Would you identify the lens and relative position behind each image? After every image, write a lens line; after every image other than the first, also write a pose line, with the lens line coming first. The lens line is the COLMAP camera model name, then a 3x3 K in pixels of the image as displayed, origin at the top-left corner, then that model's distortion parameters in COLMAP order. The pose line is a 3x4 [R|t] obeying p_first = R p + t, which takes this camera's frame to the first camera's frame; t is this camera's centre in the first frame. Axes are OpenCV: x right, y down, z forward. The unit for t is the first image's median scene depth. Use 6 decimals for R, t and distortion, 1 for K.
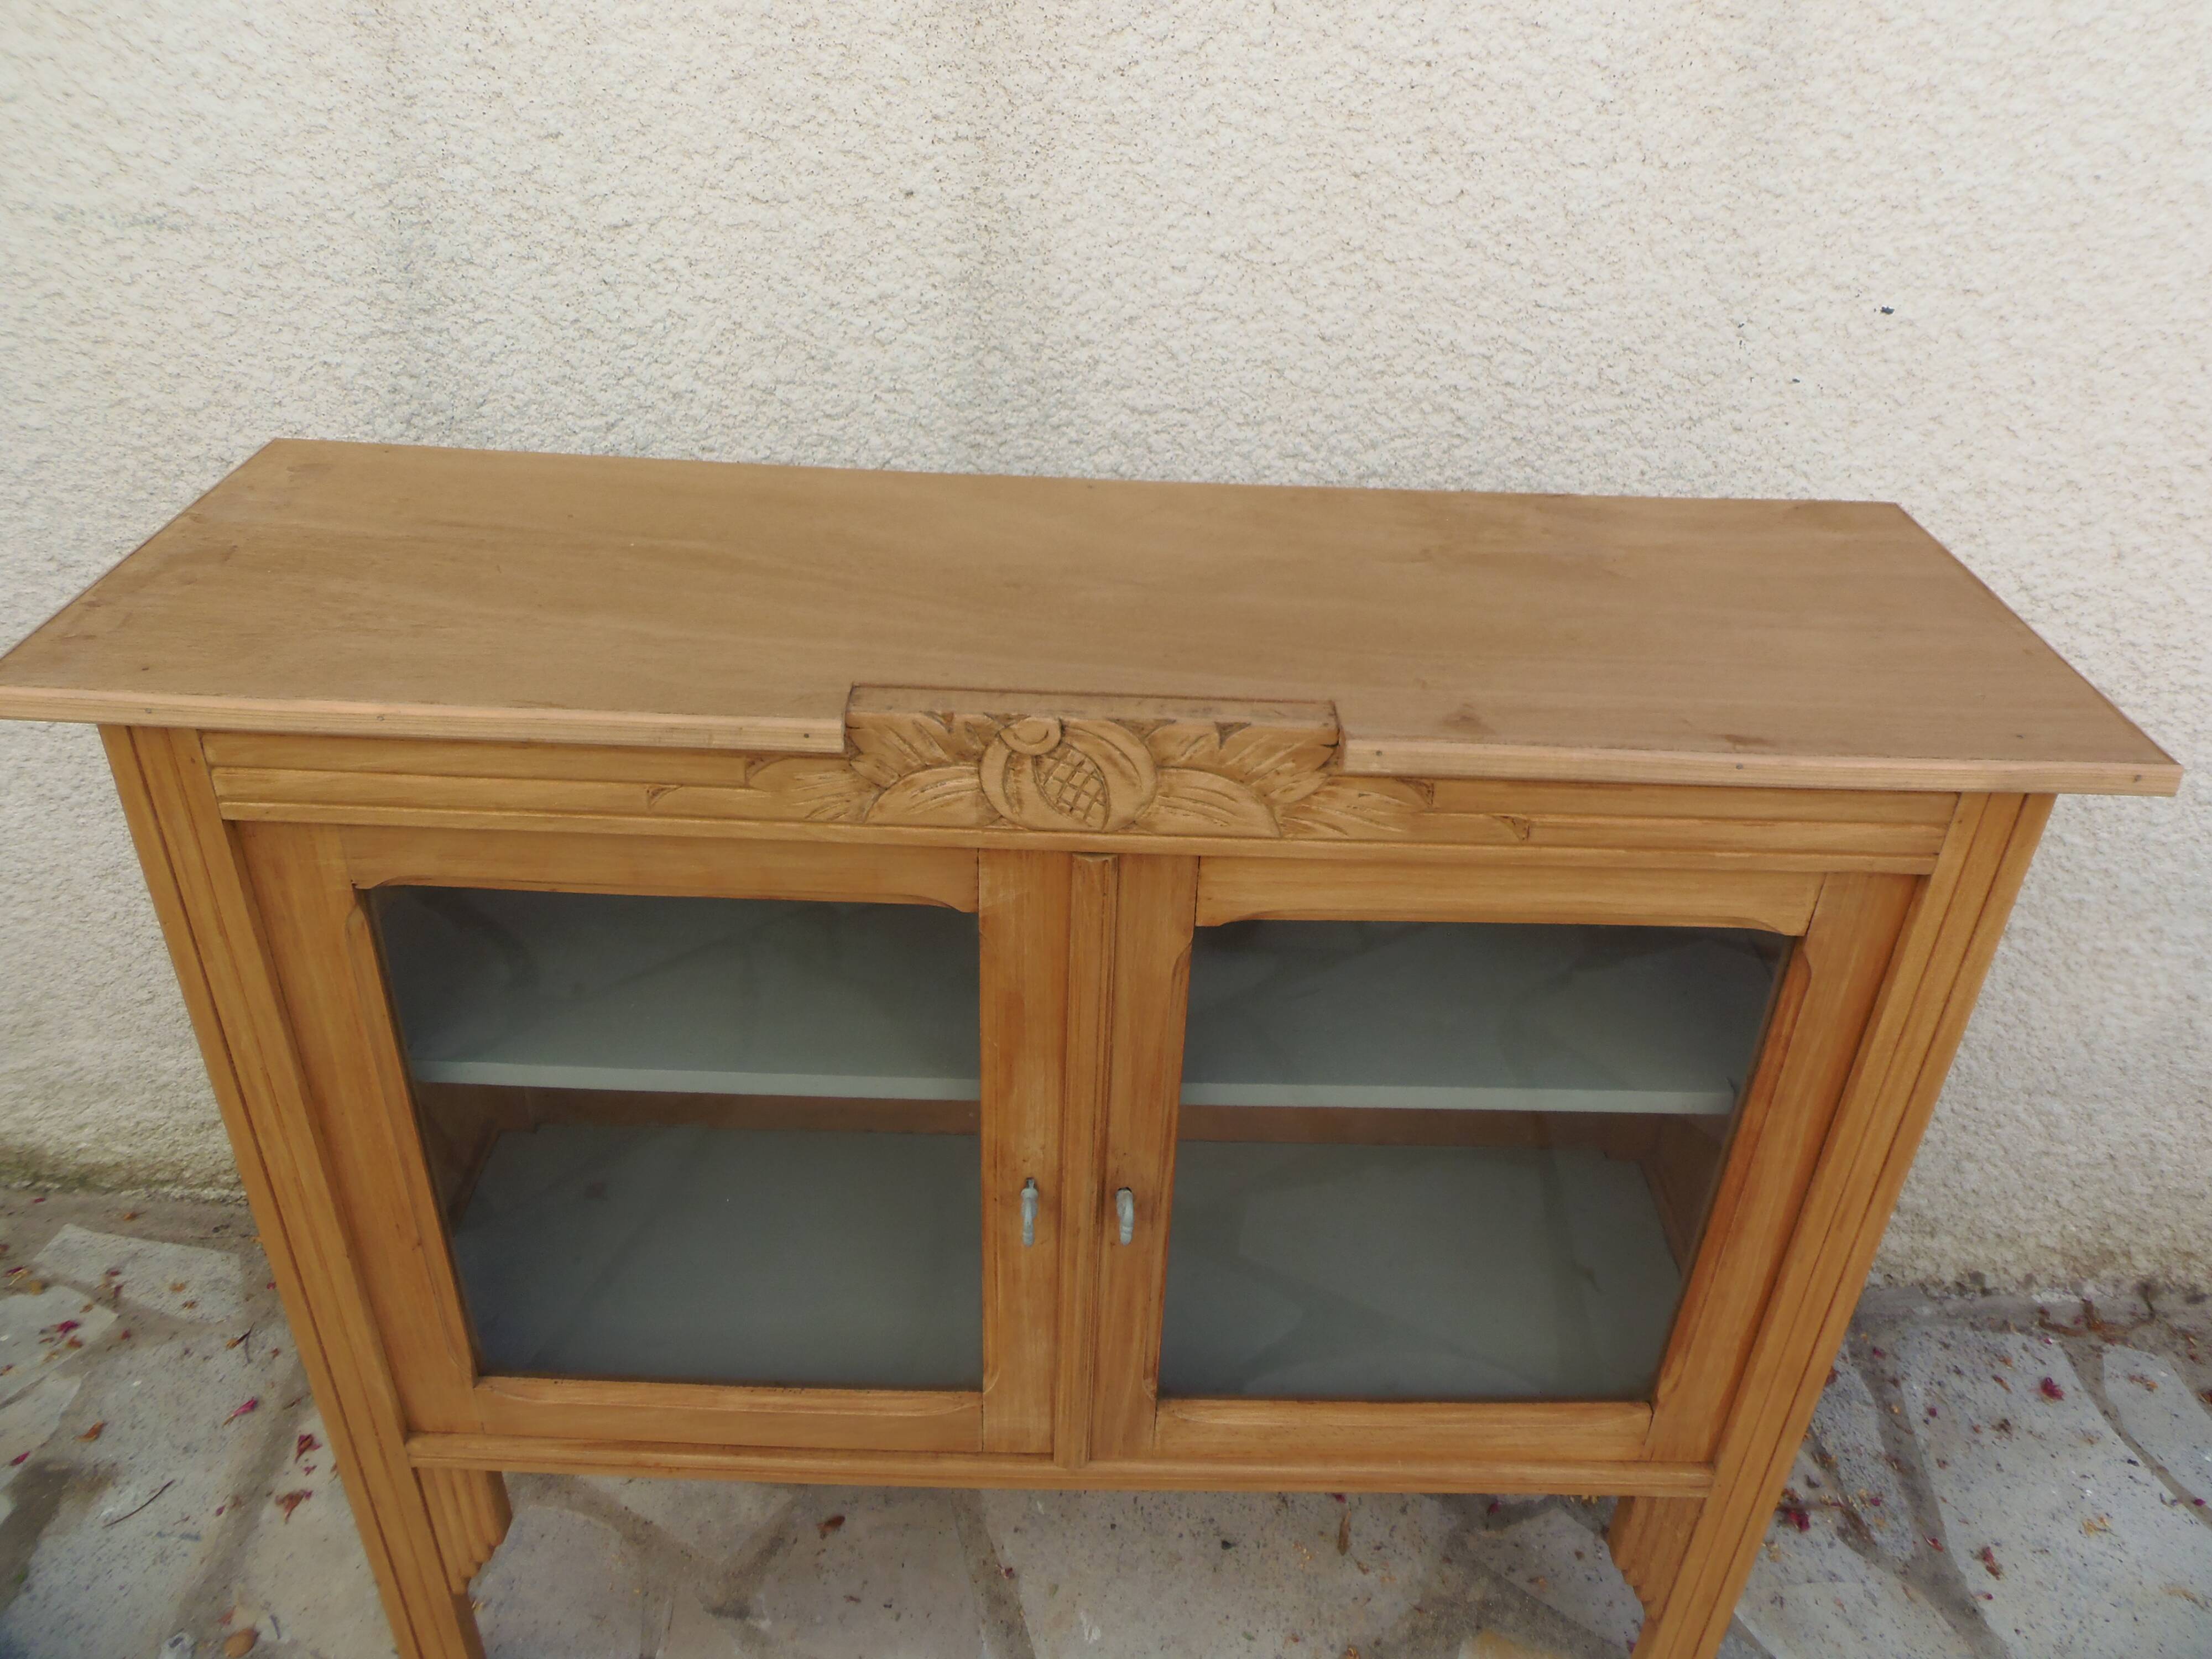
lens RADIAL K [[1605.9, 0, 1118.6], [0, 1605.9, 672.7], [0, 0, 1]] dist [0.012709, -0.039518]
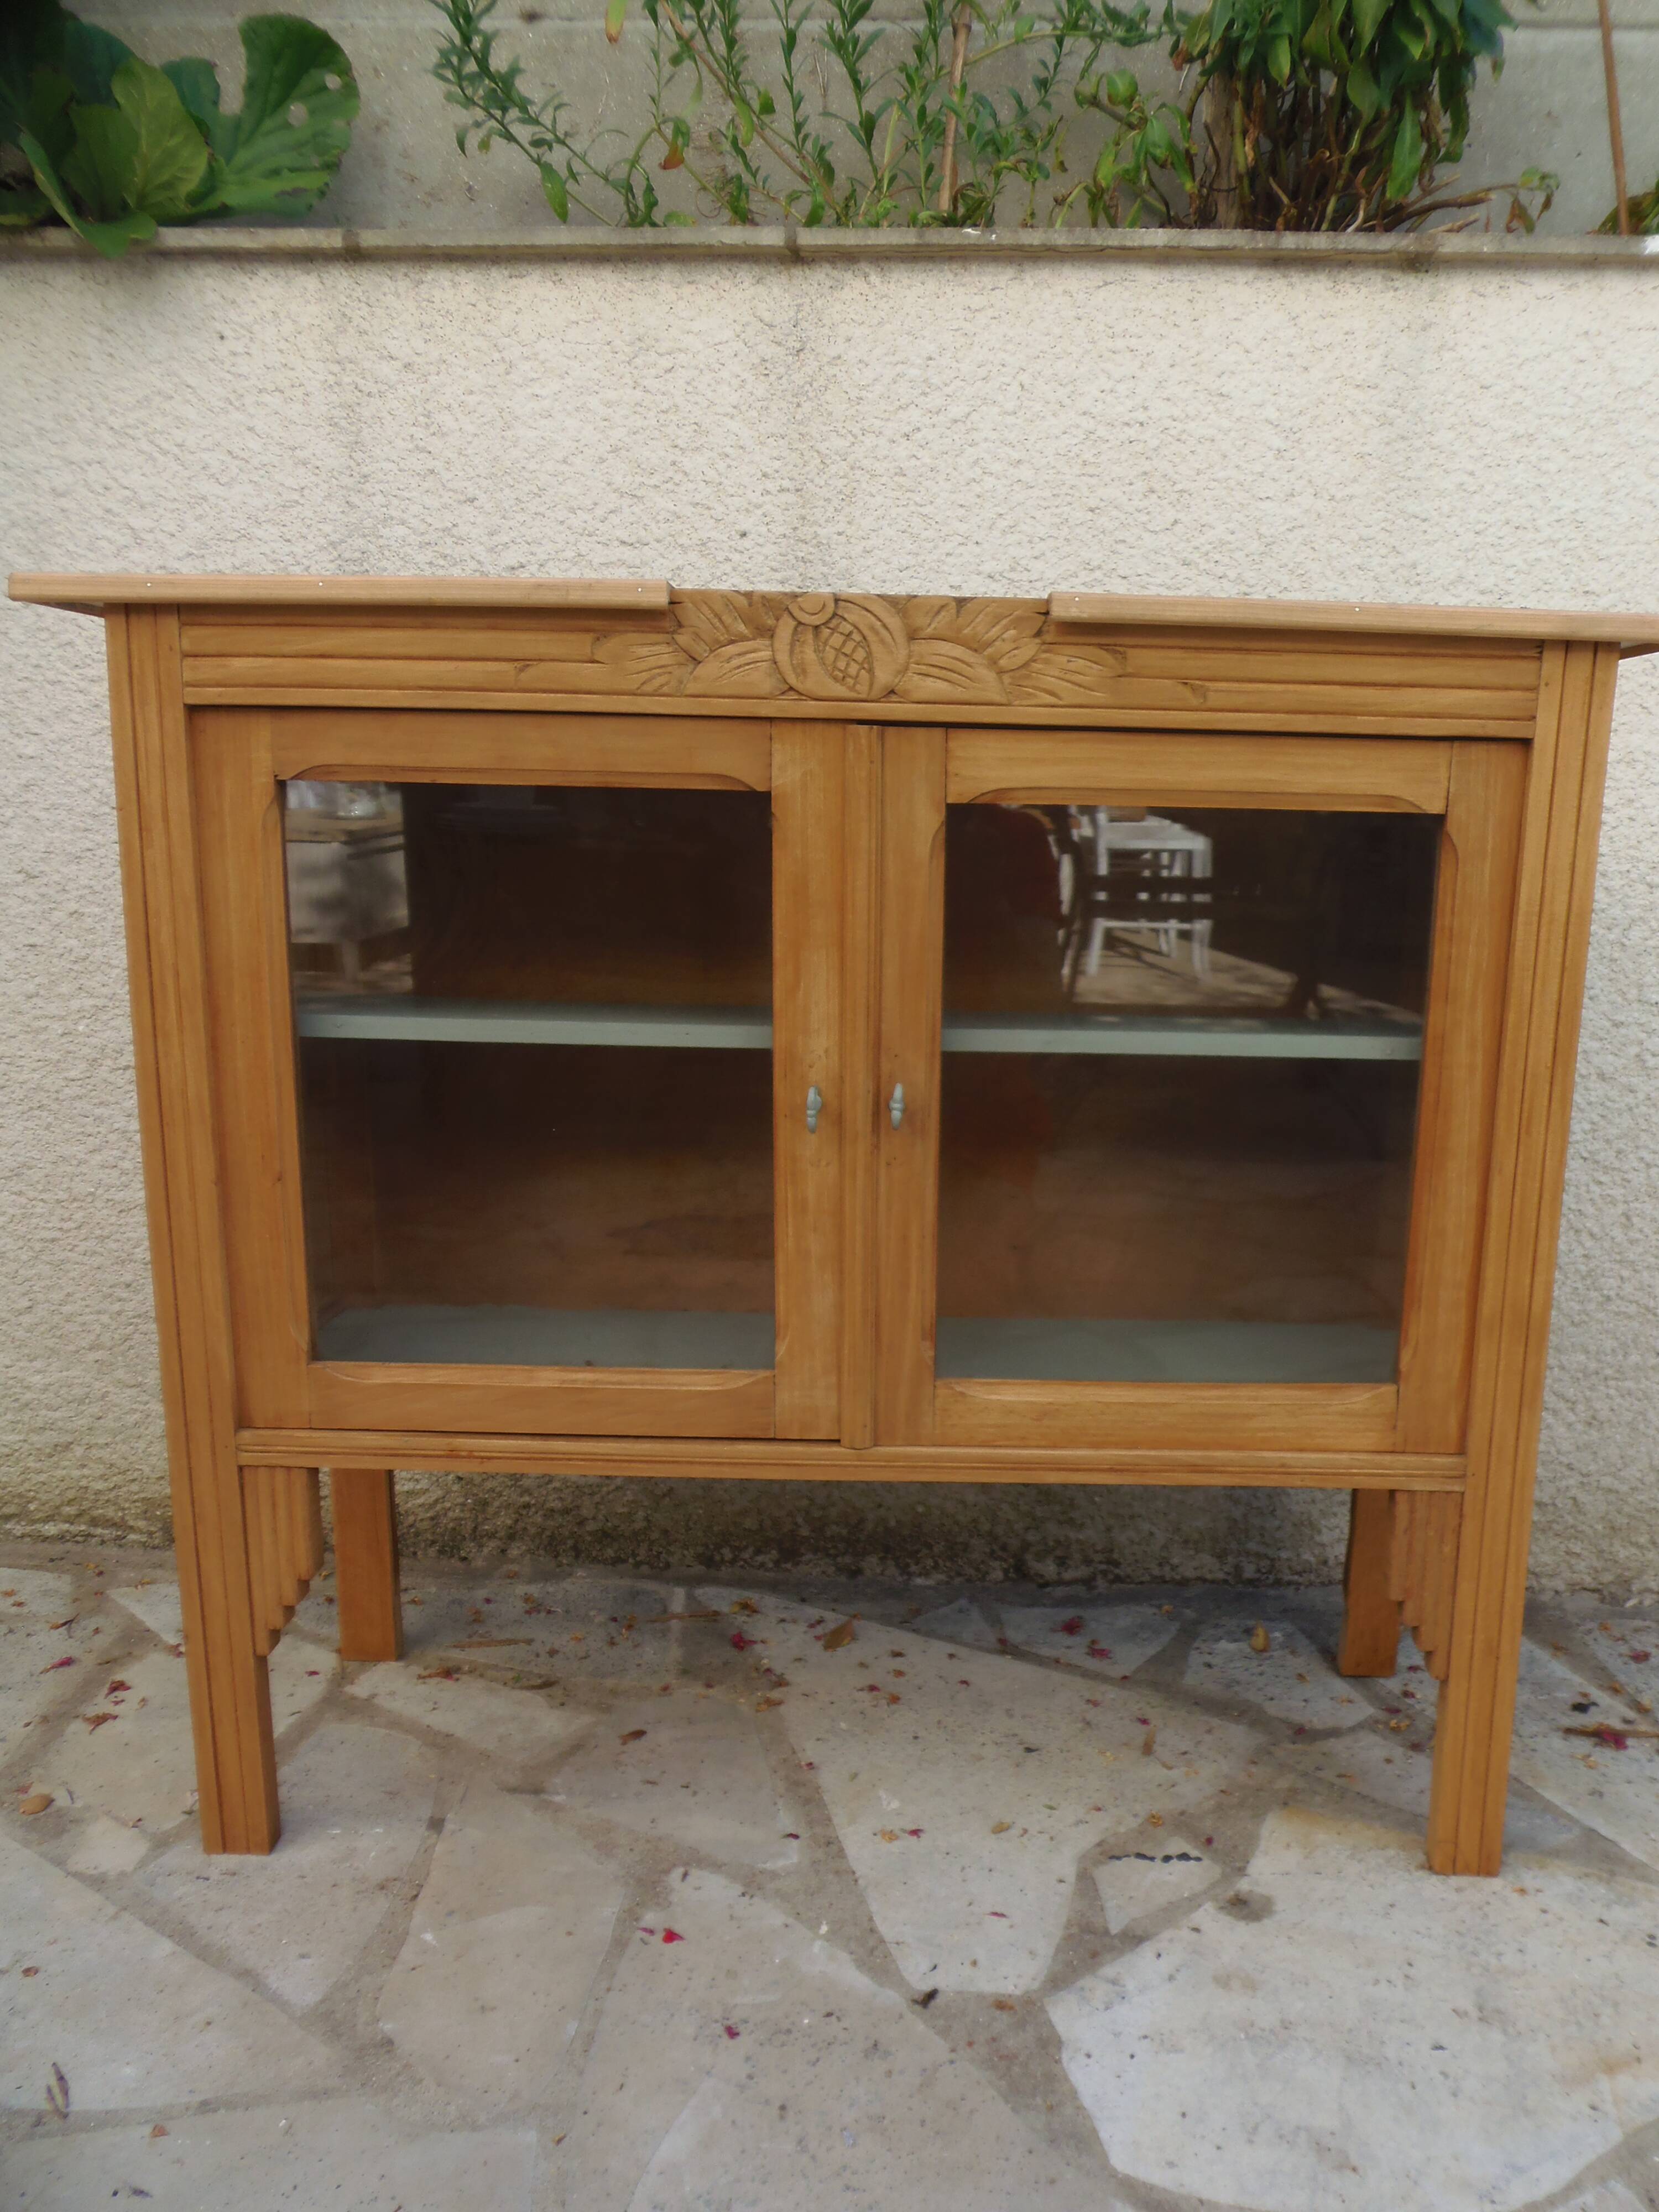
lens RADIAL K [[1610.0, 0, 957.1], [0, 1610.0, 1130.3], [0, 0, 1]] dist [-0.014096, -0.024002]
pose [[0.999791, -0.017446, -0.010677, 0.045577], [0.013296, 0.951005, -0.308891, 0.555143], [0.015543, 0.308684, 0.951038, -0.067632]]
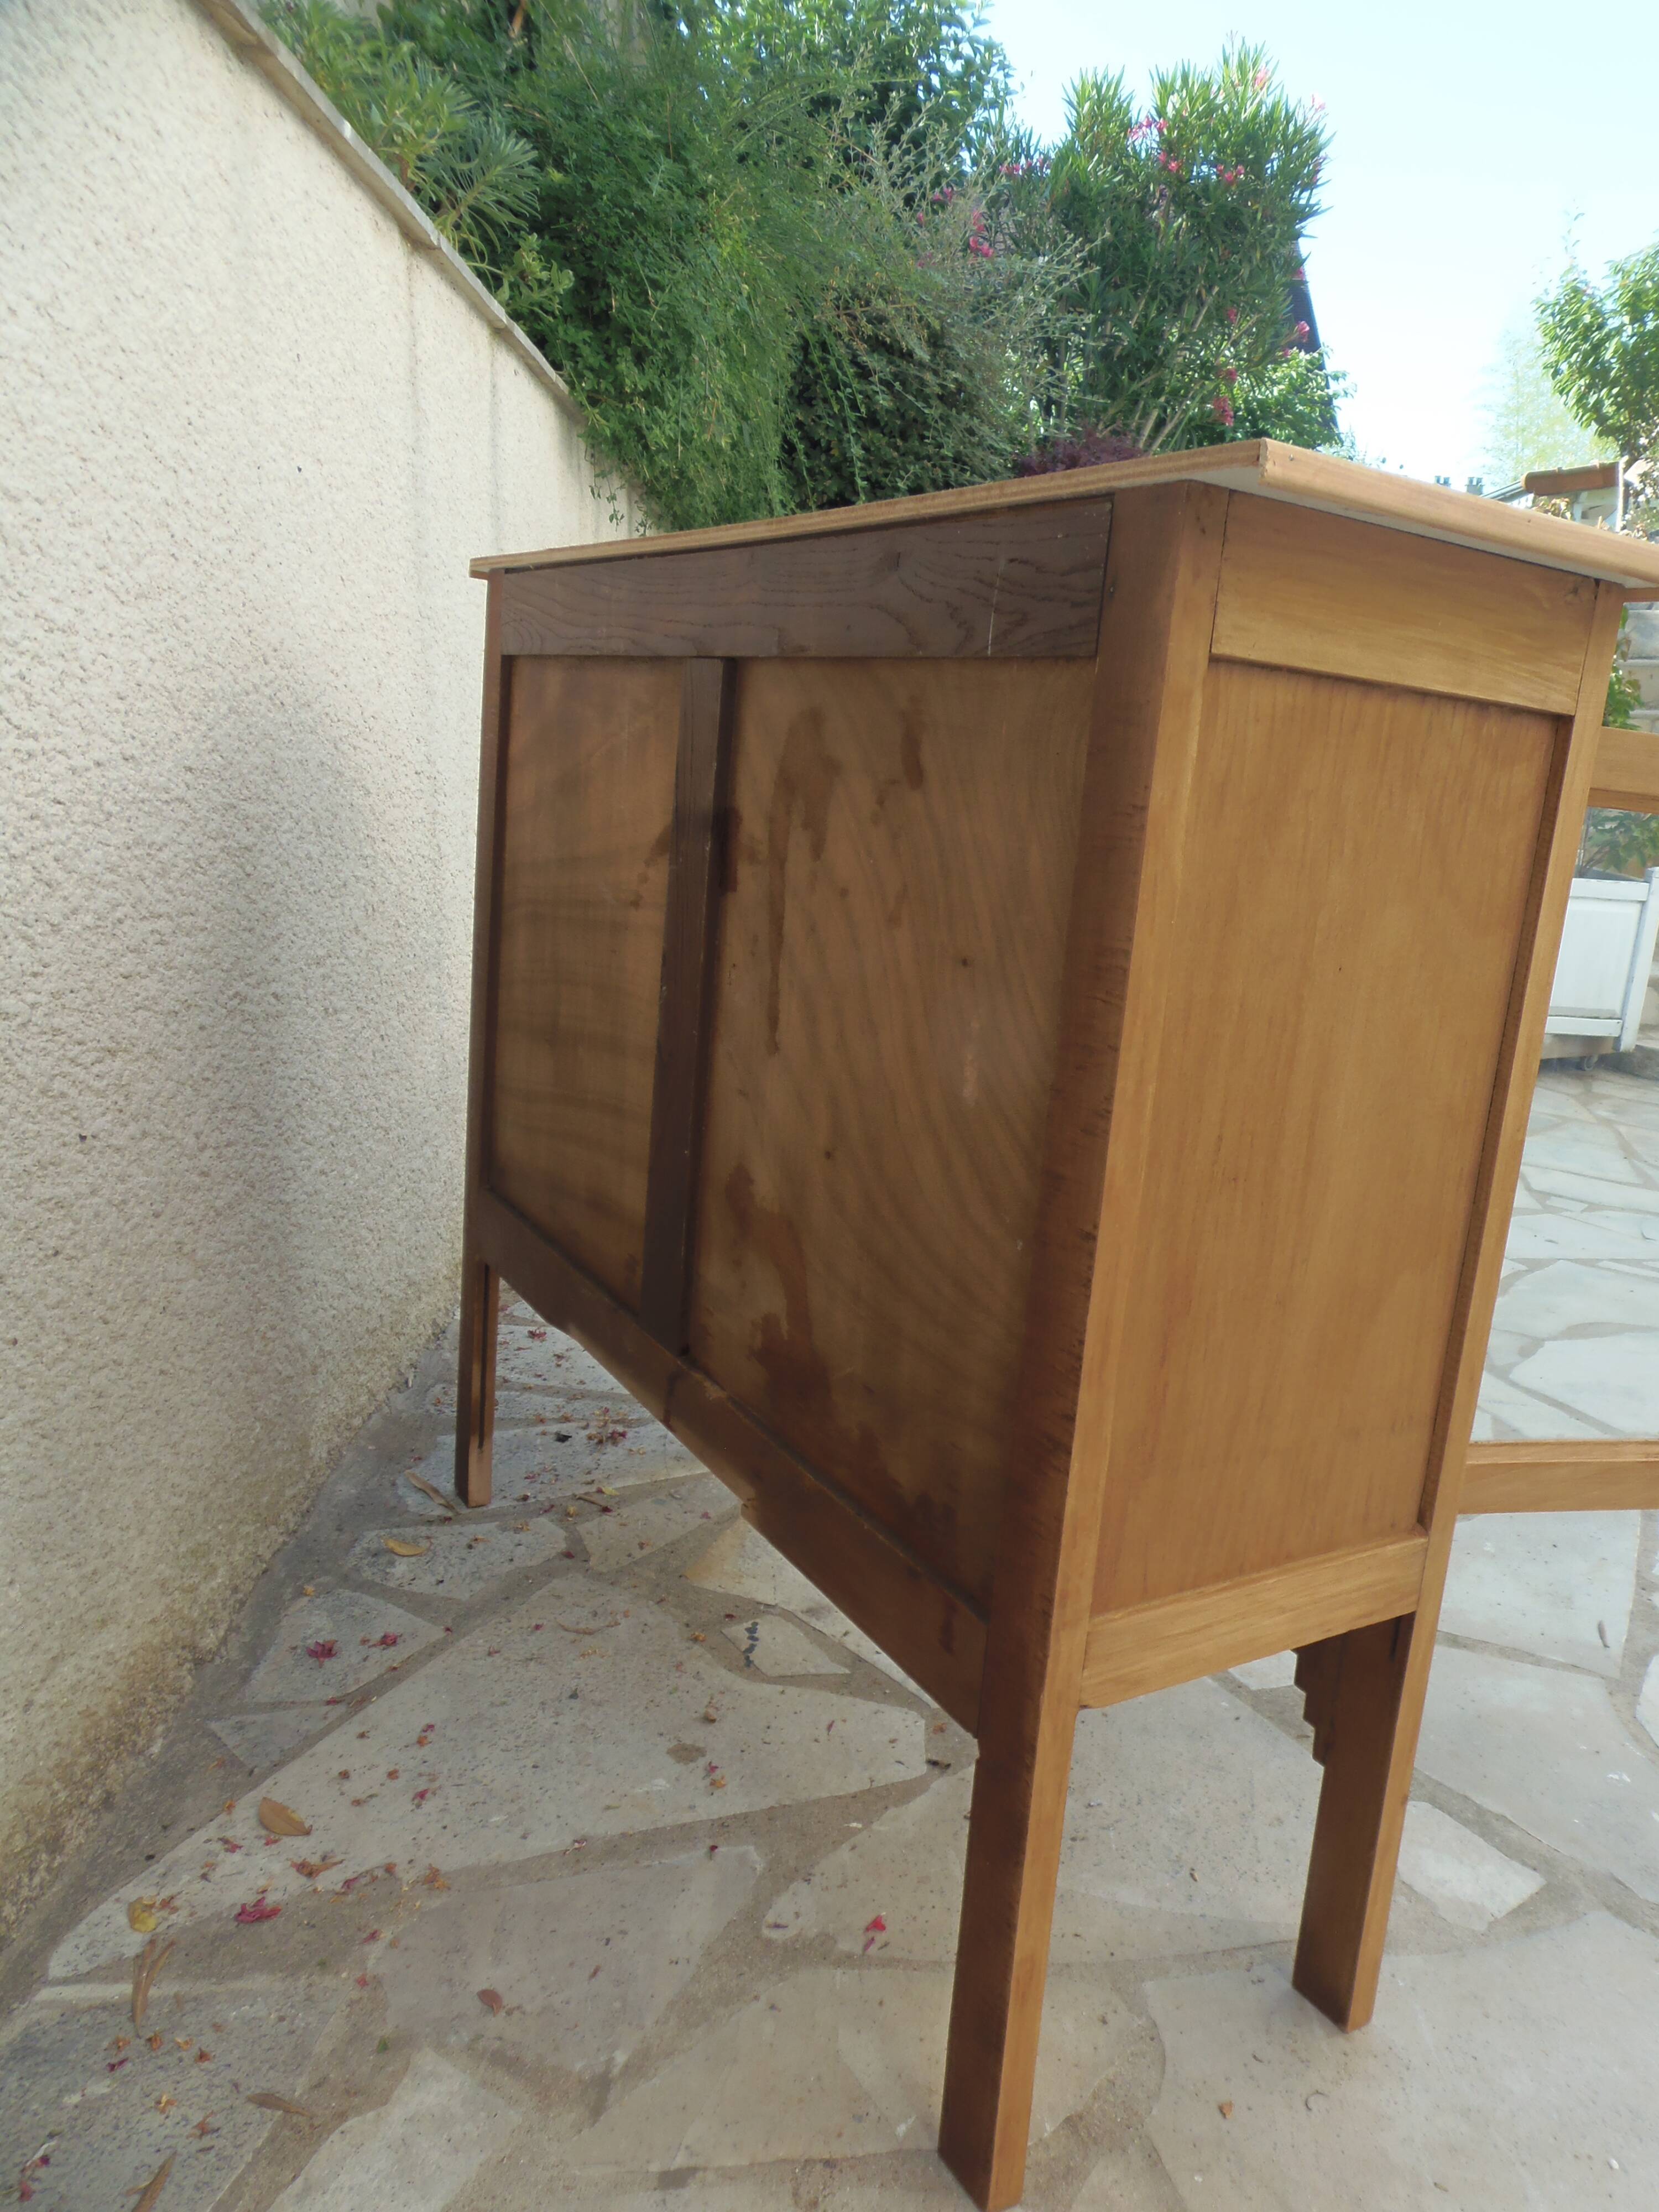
lens RADIAL K [[1605.9, 0, 970.7], [0, 1605.9, 1142.0], [0, 0, 1]] dist [0.012709, -0.039518]
pose [[-0.087150, -0.277556, 0.956748, -0.905989], [0.385897, 0.876012, 0.289286, 0.070407], [-0.918416, 0.394418, 0.030764, 0.713746]]
